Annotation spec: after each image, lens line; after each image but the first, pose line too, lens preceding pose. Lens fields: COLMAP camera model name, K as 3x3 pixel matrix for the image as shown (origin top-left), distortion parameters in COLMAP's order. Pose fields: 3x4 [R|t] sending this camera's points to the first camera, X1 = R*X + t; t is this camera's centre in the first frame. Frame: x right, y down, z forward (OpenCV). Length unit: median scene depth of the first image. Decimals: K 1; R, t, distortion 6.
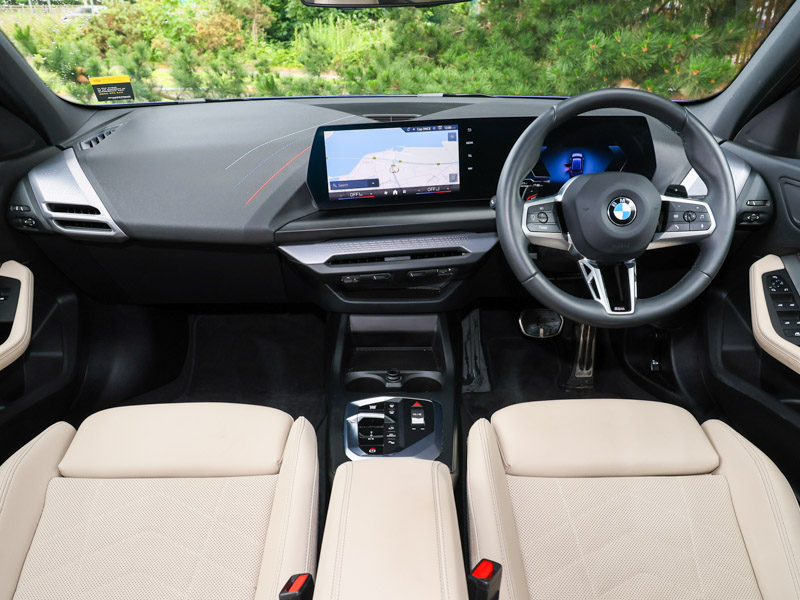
lens RADIAL K [[614.5, 0, 400.0], [0, 614.5, 300.0], [0, 0, 1]] dist [-0.000672, 0.002884]
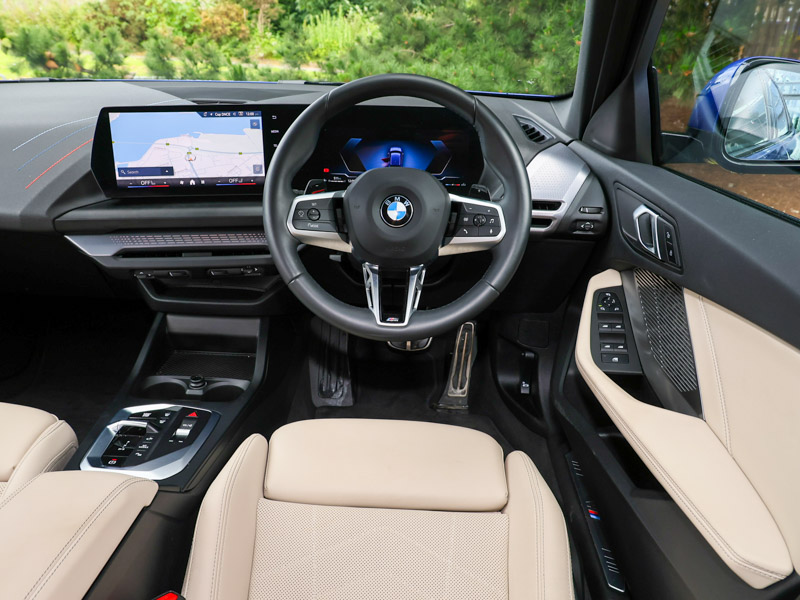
lens RADIAL K [[643.9, 0, 381.4], [0, 643.9, 301.2], [0, 0, 1]] dist [0.002871, 0.001308]
pose [[0.997362, 0.048726, -0.053795, 0.328246], [-0.049229, 0.998755, -0.008066, -0.003900], [0.053335, 0.010693, 0.998519, 0.054599]]
